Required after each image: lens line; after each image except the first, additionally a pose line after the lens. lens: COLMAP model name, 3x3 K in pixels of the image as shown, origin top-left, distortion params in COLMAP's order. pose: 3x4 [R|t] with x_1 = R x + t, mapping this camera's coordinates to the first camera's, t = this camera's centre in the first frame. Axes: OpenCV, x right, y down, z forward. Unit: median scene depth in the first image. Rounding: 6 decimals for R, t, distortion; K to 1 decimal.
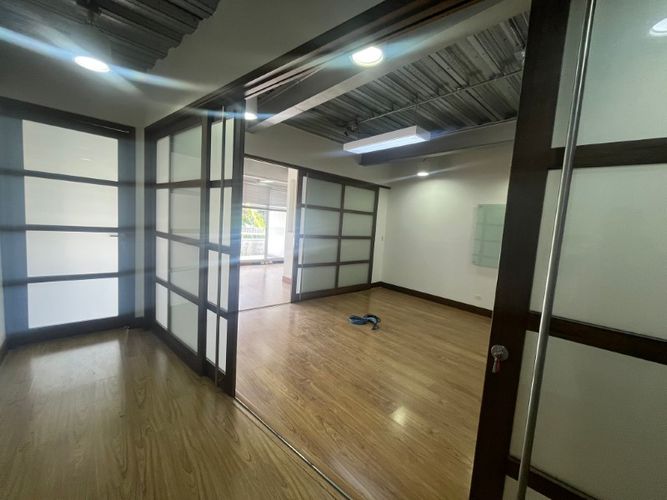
lens RADIAL K [[268.1, 0, 333.9], [0, 268.1, 250.4], [0, 0, 1]] dist [-0.001445, -0.000251]
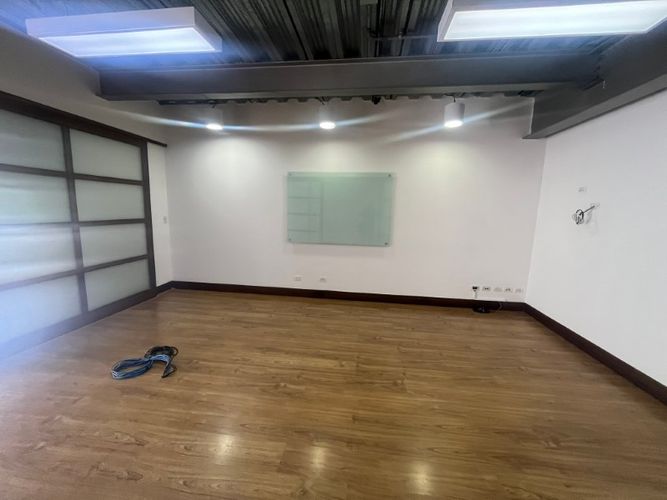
lens RADIAL K [[268.1, 0, 335.4], [0, 268.1, 247.0], [0, 0, 1]] dist [-0.001445, -0.000251]
pose [[0.747182, -0.139123, 0.649896, 0.070583], [0.088840, 0.989977, 0.109785, -0.017898], [-0.658656, -0.024293, 0.752052, 0.265775]]
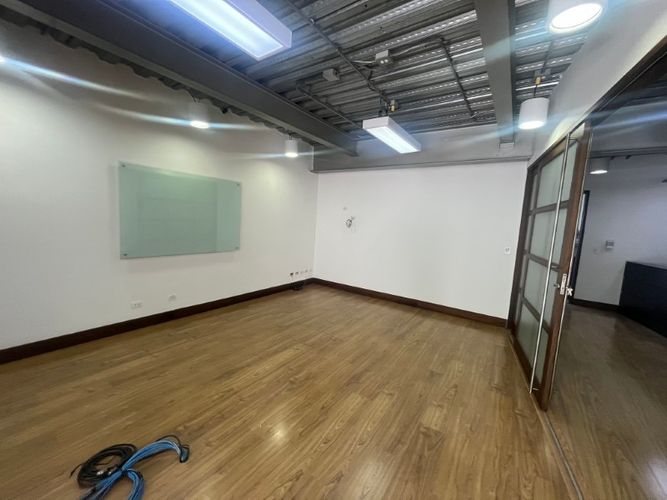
lens RADIAL K [[268.1, 0, 335.2], [0, 268.1, 246.3], [0, 0, 1]] dist [-0.001445, -0.000251]
pose [[-0.240950, -0.175347, 0.954566, -0.216133], [0.023708, 0.982187, 0.186405, -0.091560], [-0.970248, 0.067545, -0.232501, 0.715600]]
